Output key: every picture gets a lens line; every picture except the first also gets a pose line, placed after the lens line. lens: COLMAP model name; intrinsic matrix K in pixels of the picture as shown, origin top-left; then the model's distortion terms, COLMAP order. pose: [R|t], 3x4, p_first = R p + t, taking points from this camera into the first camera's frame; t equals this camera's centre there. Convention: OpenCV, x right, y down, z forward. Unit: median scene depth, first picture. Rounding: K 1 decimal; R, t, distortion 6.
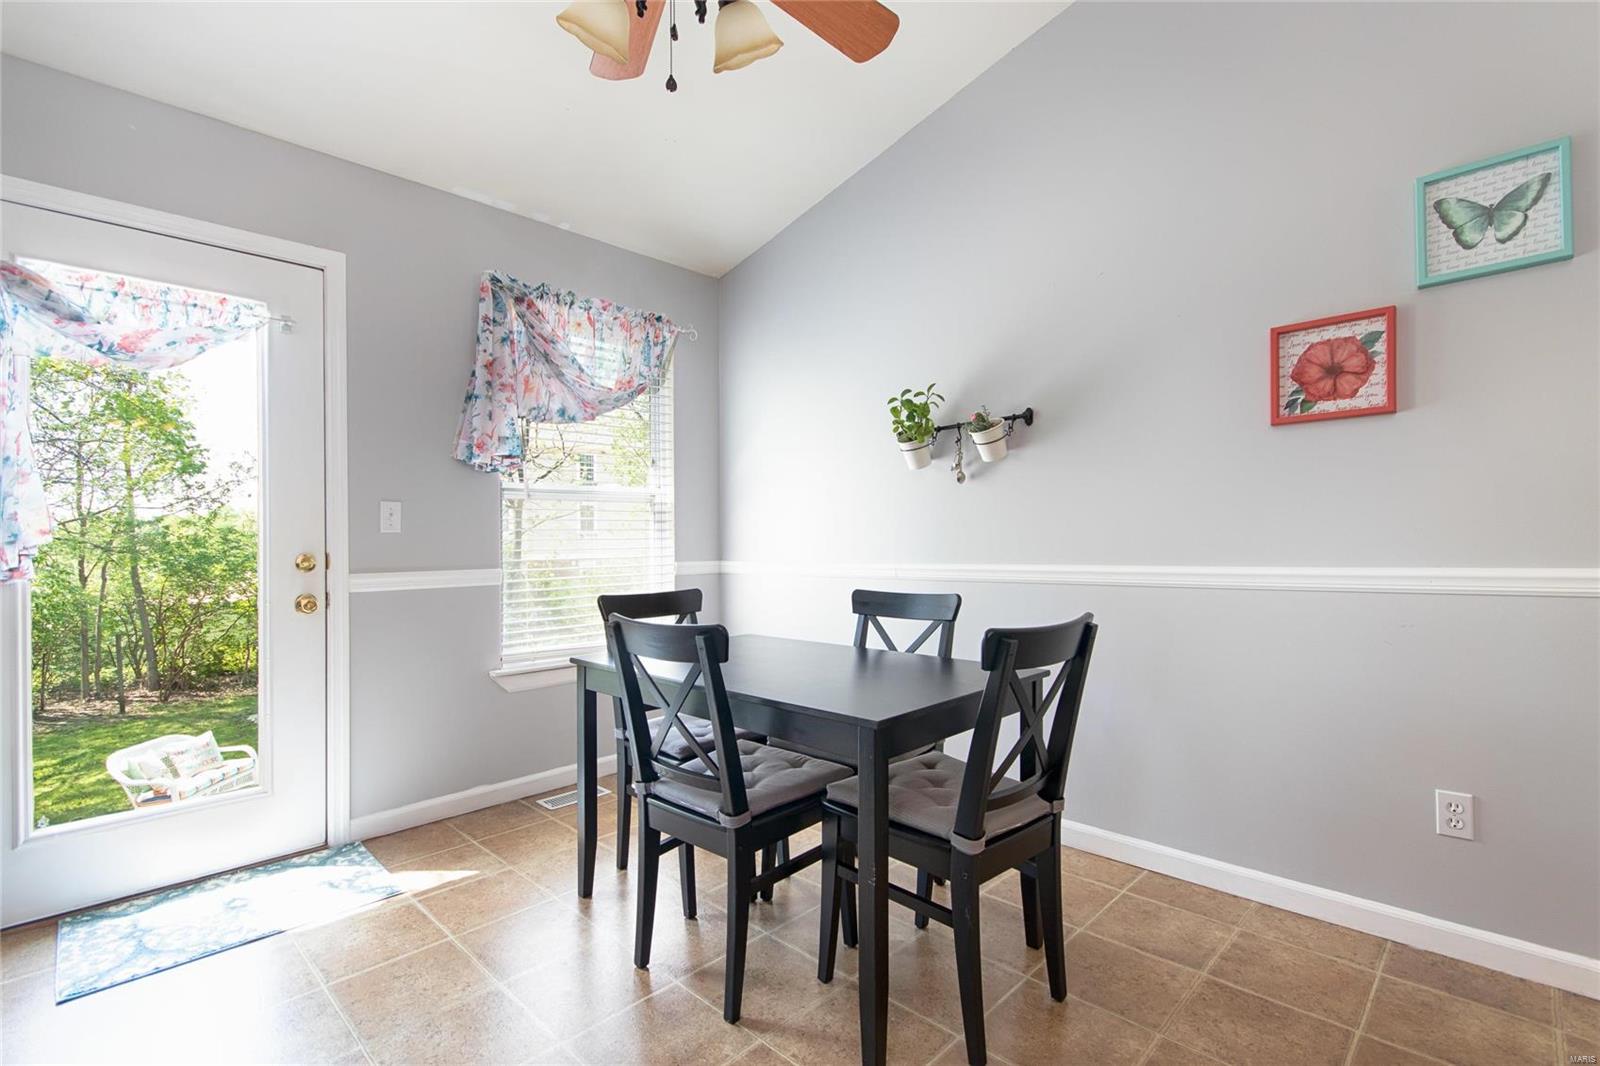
lens RADIAL K [[741.1, 0, 785.2], [0, 741.1, 538.8], [0, 0, 1]] dist [0.000144, -0.003603]
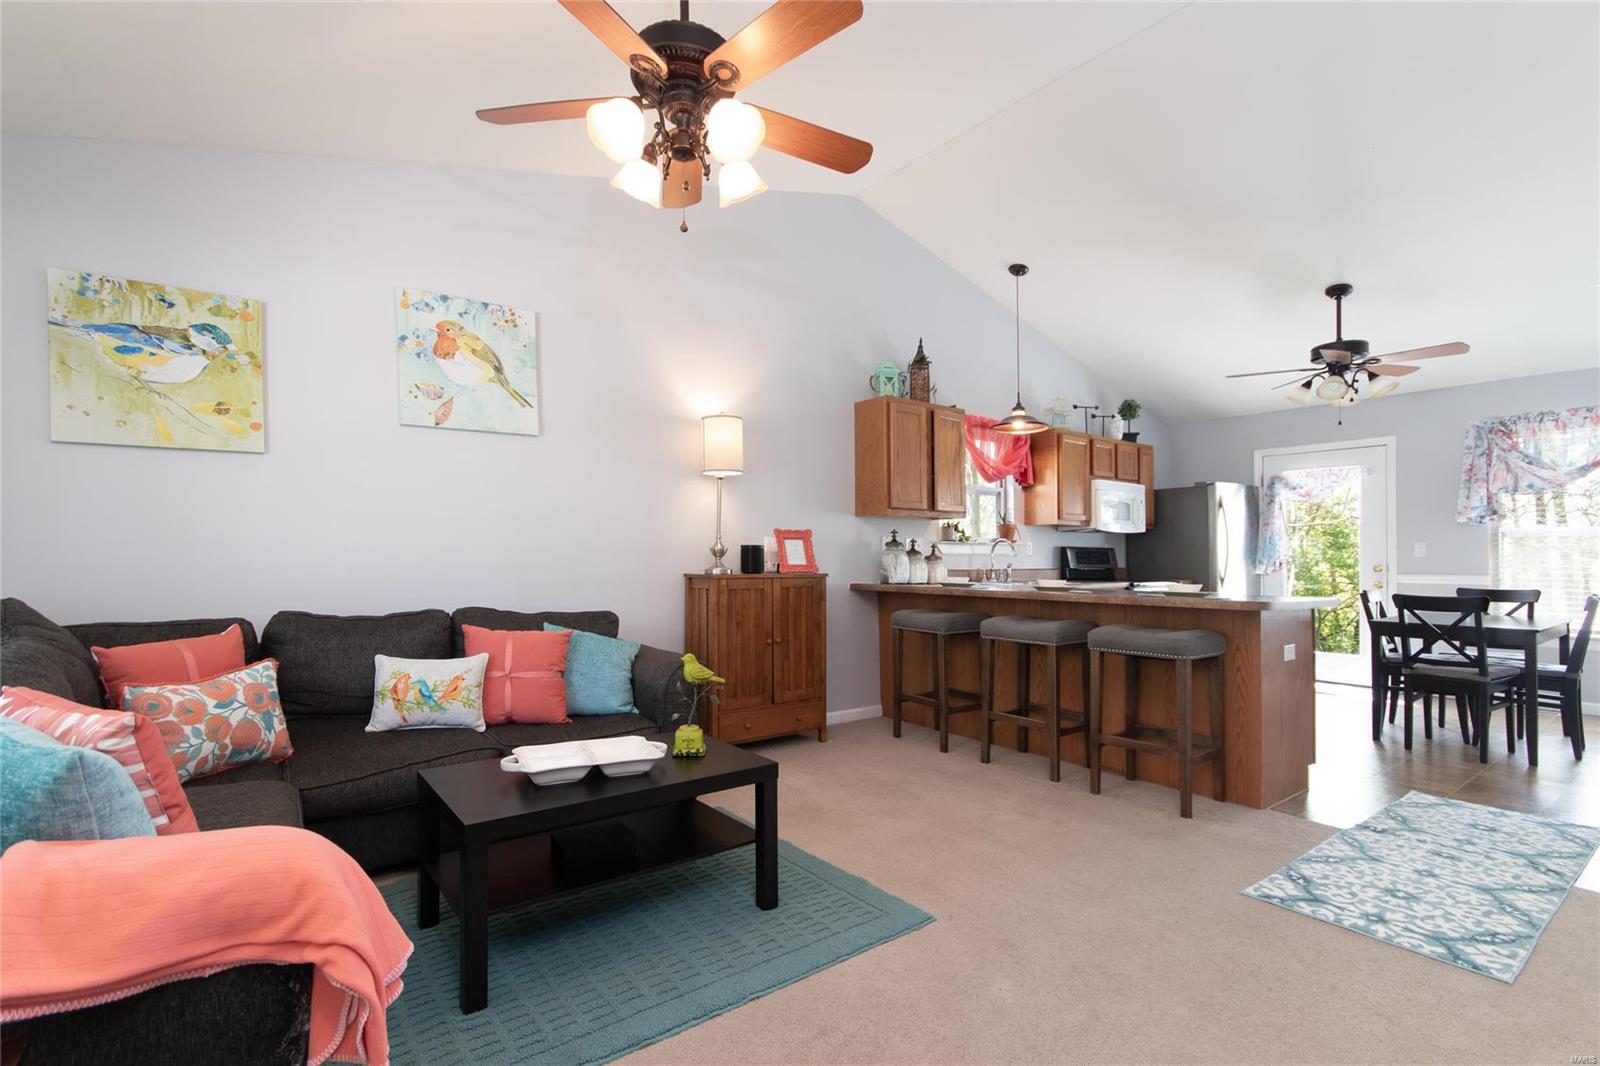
lens RADIAL K [[741.1, 0, 785.2], [0, 741.1, 538.8], [0, 0, 1]] dist [0.000144, -0.003603]
pose [[-0.134307, -0.019836, -0.990741, 1.937069], [-0.007395, 0.999792, -0.019015, -0.005207], [0.990912, 0.004772, -0.134426, -0.572228]]
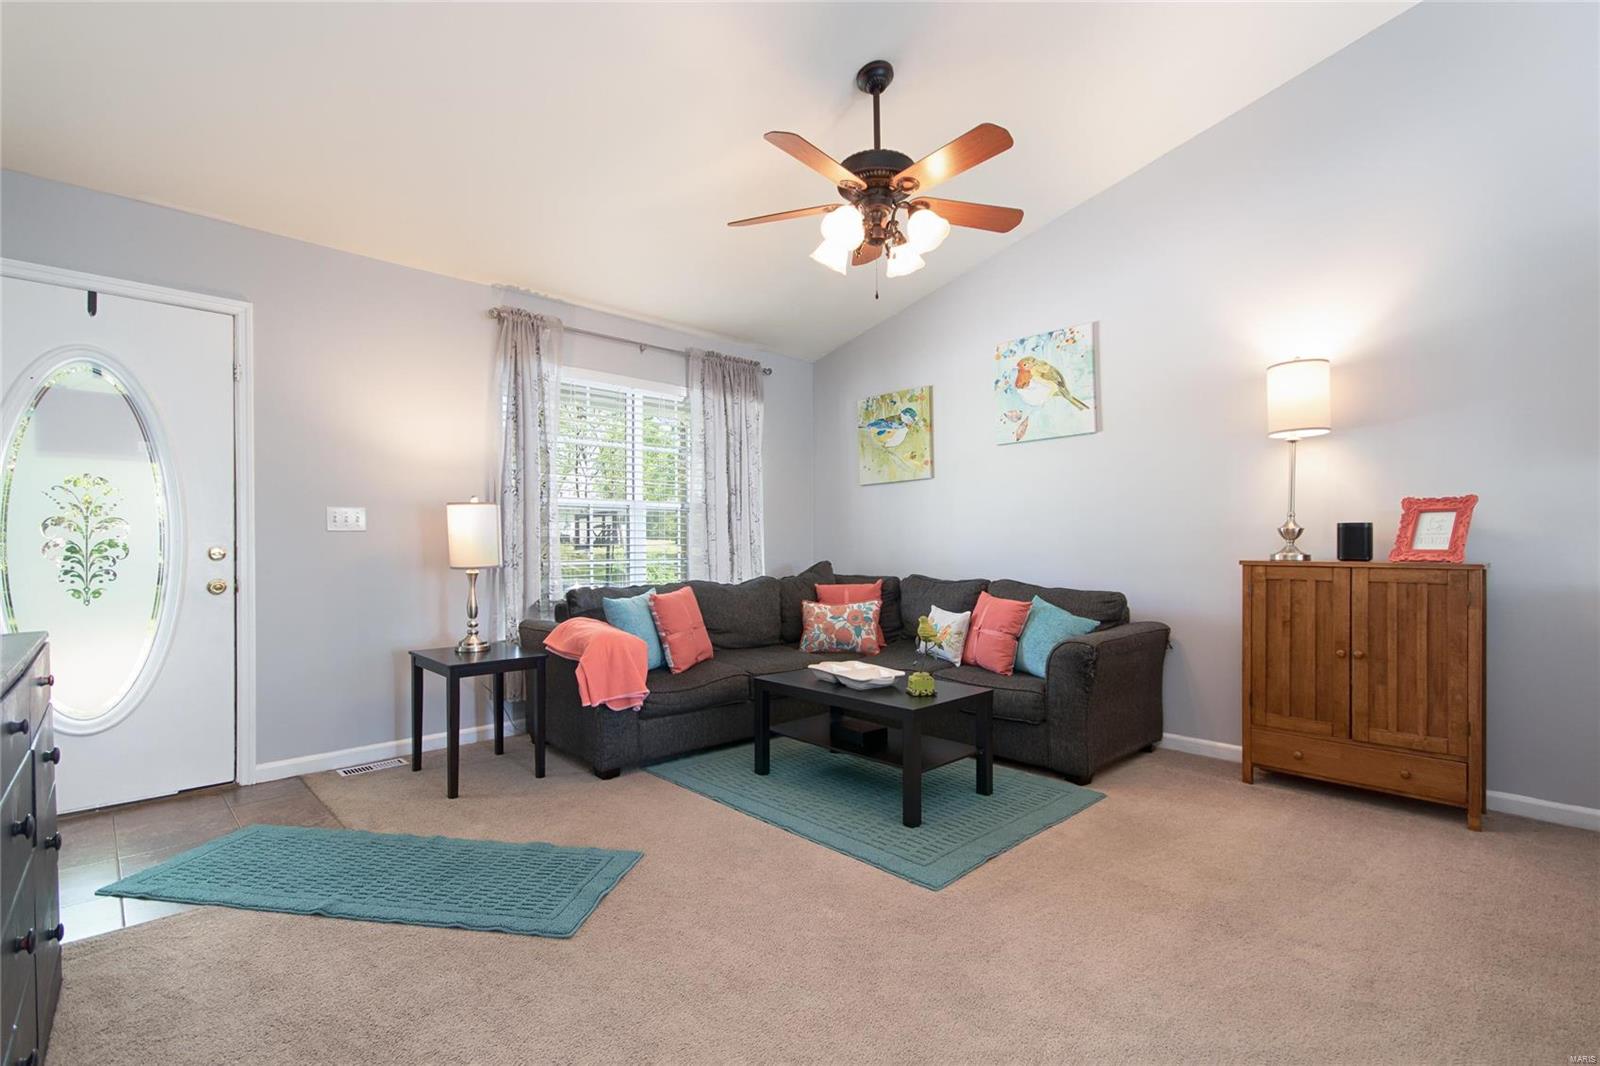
lens RADIAL K [[742.0, 0, 798.7], [0, 742.0, 542.4], [0, 0, 1]] dist [0.003579, -0.000229]
pose [[-0.999783, 0.006001, 0.019953, 1.220155], [0.006060, 0.999977, 0.002882, 0.000464], [-0.019935, 0.003002, -0.999797, 0.342491]]
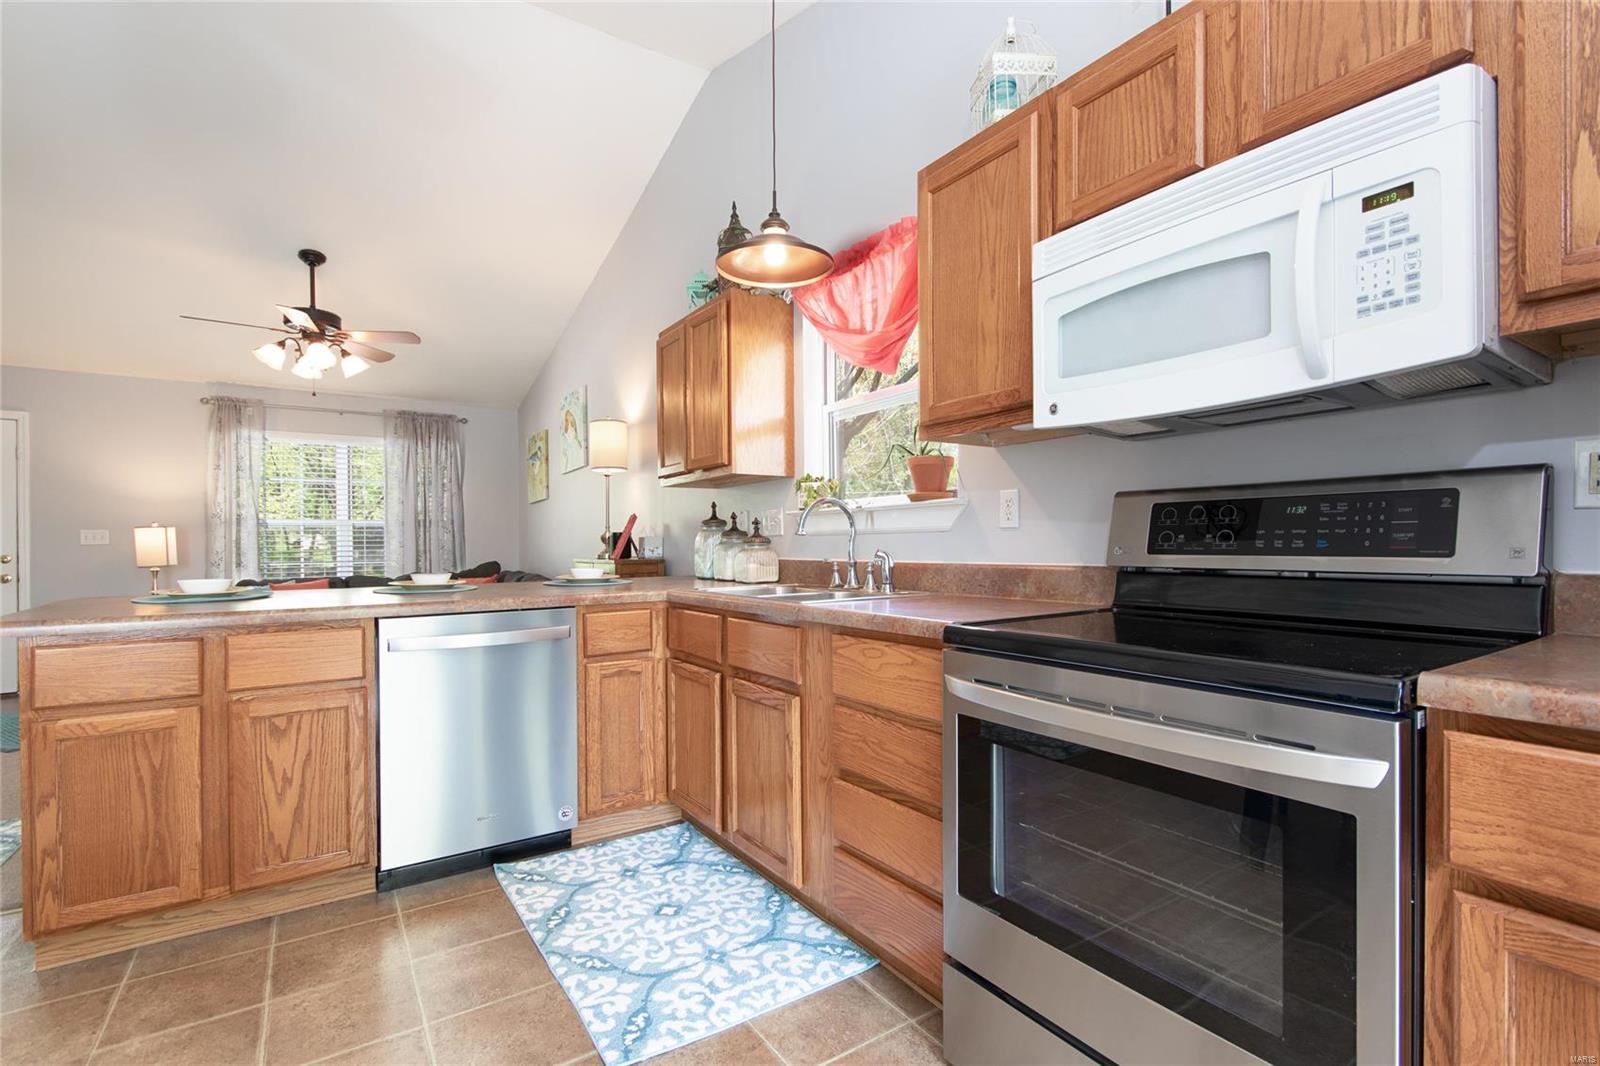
lens RADIAL K [[742.0, 0, 798.7], [0, 742.0, 542.4], [0, 0, 1]] dist [0.003579, -0.000229]
pose [[-0.978901, 0.018406, 0.203506, -0.383111], [0.018885, 0.999822, 0.000413, 0.009315], [-0.203462, 0.004248, -0.979074, 0.735984]]
